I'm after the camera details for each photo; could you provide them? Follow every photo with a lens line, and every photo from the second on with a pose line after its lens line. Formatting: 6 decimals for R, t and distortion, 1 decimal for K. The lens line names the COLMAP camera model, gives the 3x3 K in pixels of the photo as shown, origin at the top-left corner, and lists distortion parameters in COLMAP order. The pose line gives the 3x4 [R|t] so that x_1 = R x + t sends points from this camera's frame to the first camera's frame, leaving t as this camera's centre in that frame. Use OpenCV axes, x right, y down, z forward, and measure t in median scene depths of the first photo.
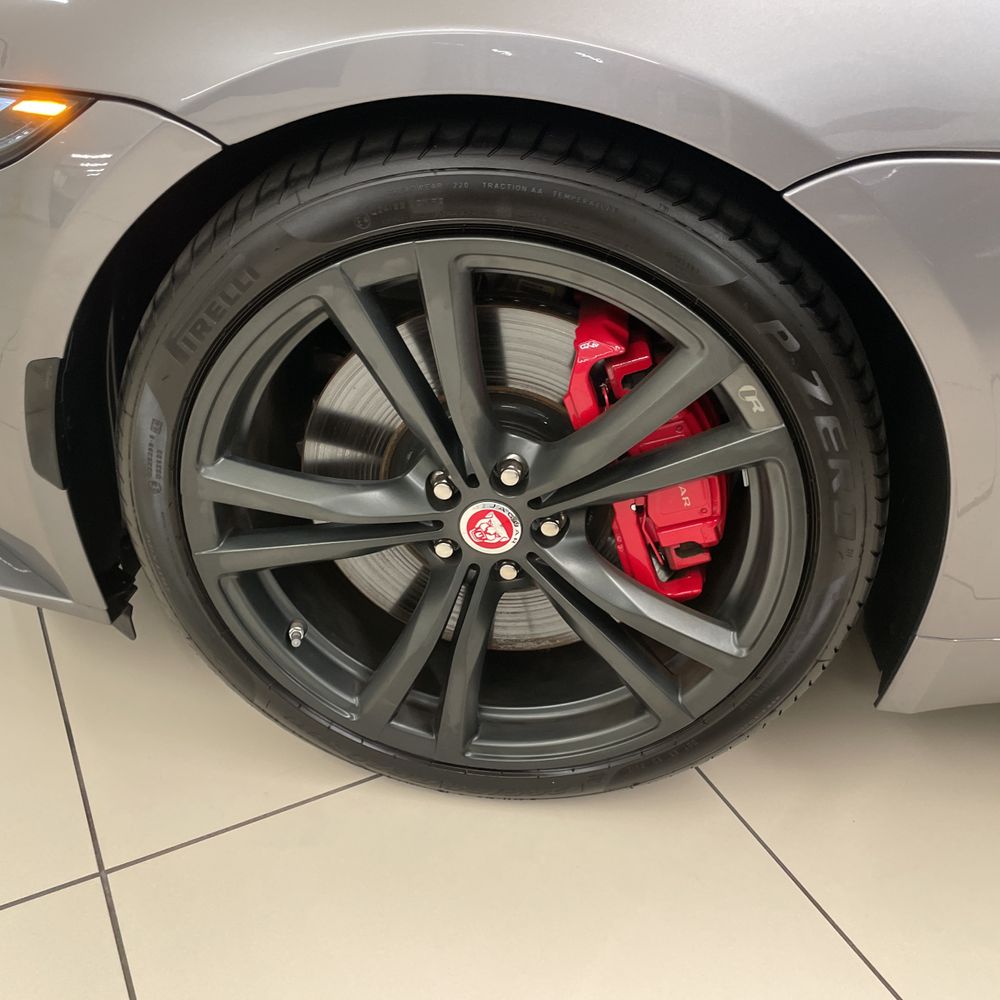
lens RADIAL K [[1026.6, 0, 511.5], [0, 1026.6, 501.9], [0, 0, 1]] dist [0.077630, -0.008518]
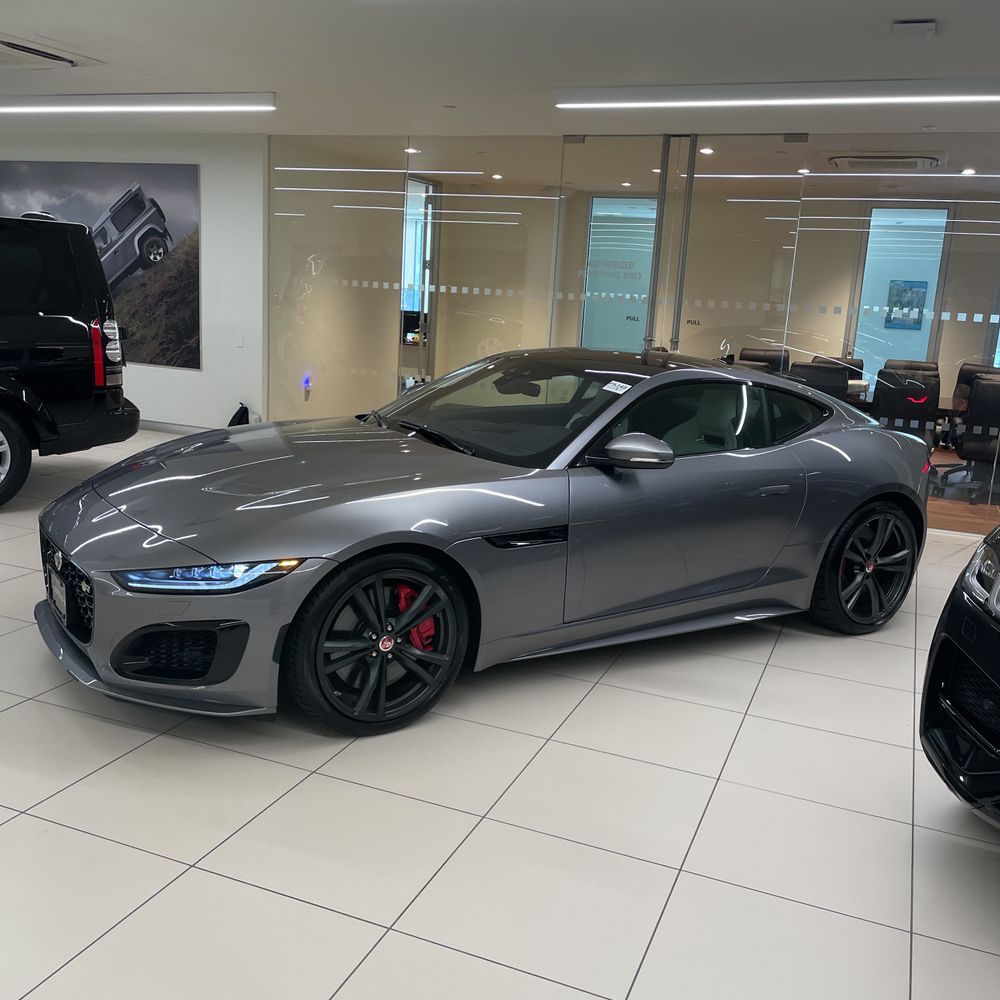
lens RADIAL K [[1012.0, 0, 493.5], [0, 1012.0, 483.4], [0, 0, 1]] dist [0.113329, -0.157278]
pose [[0.769159, -0.132919, 0.625081, -2.023079], [0.332597, 0.918479, -0.213951, 0.424659], [-0.545686, 0.372463, 0.750665, -2.322402]]
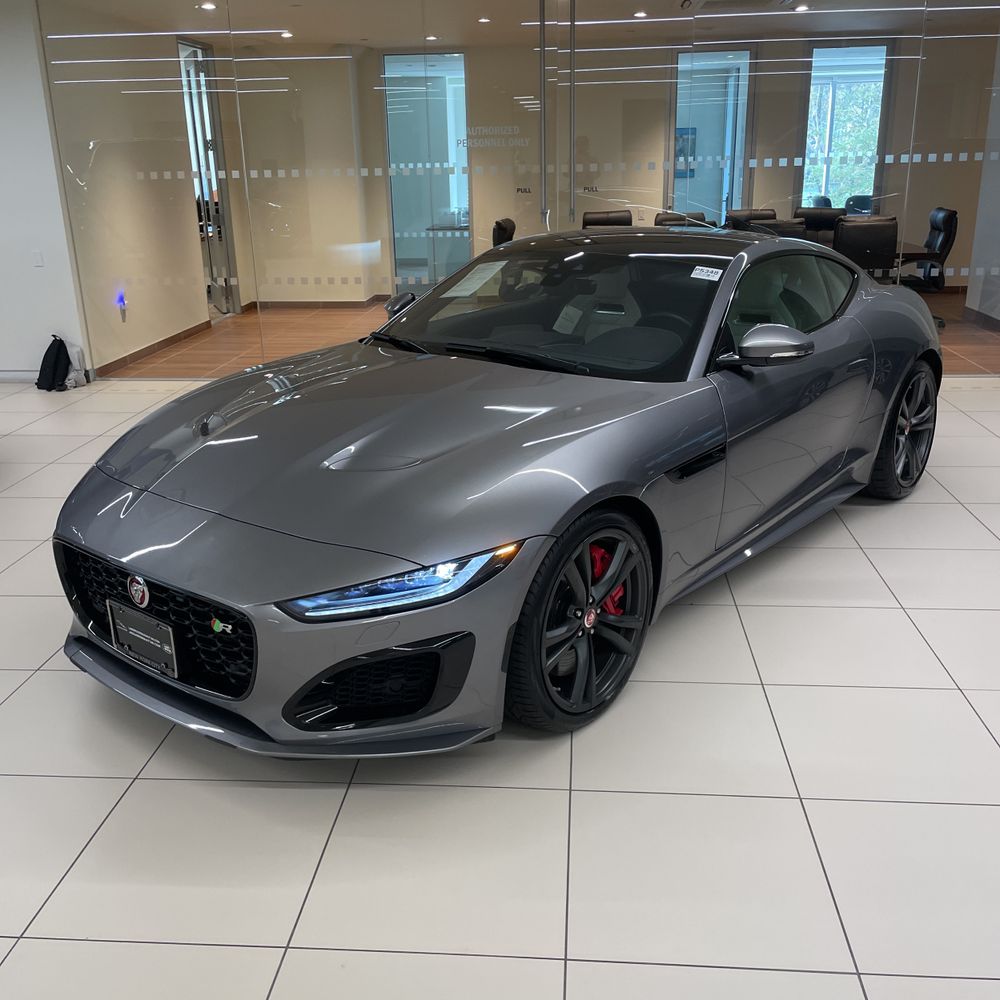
lens RADIAL K [[1012.0, 0, 493.5], [0, 1012.0, 483.4], [0, 0, 1]] dist [0.113329, -0.157278]
pose [[0.533696, -0.317937, 0.783636, -2.545892], [0.496906, 0.867697, 0.013625, -0.536632], [-0.684290, 0.382122, 0.621071, -0.938485]]
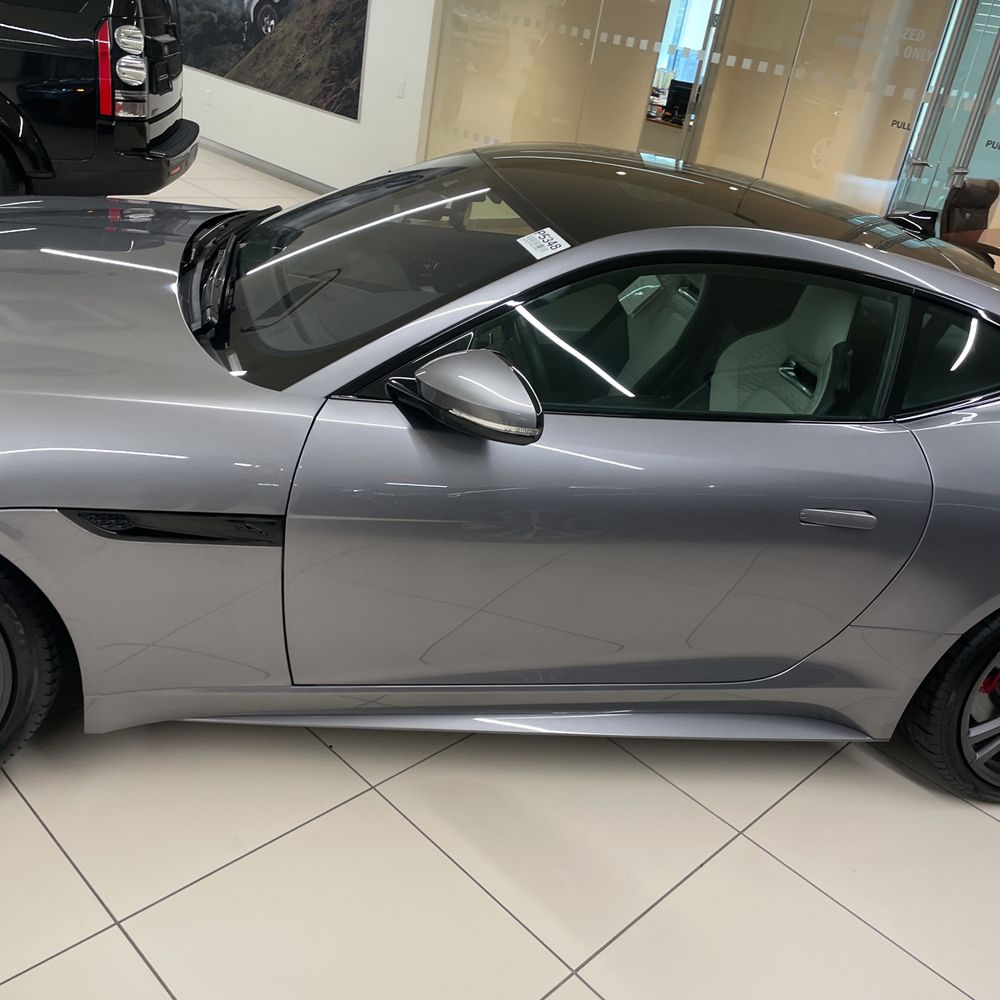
lens RADIAL K [[1009.9, 0, 510.3], [0, 1009.9, 486.4], [0, 0, 1]] dist [0.088986, -0.124323]
pose [[0.946309, -0.038331, 0.320982, 0.567902], [0.068813, 0.994073, -0.084161, -0.066349], [-0.315854, 0.101730, 0.943338, -1.349473]]
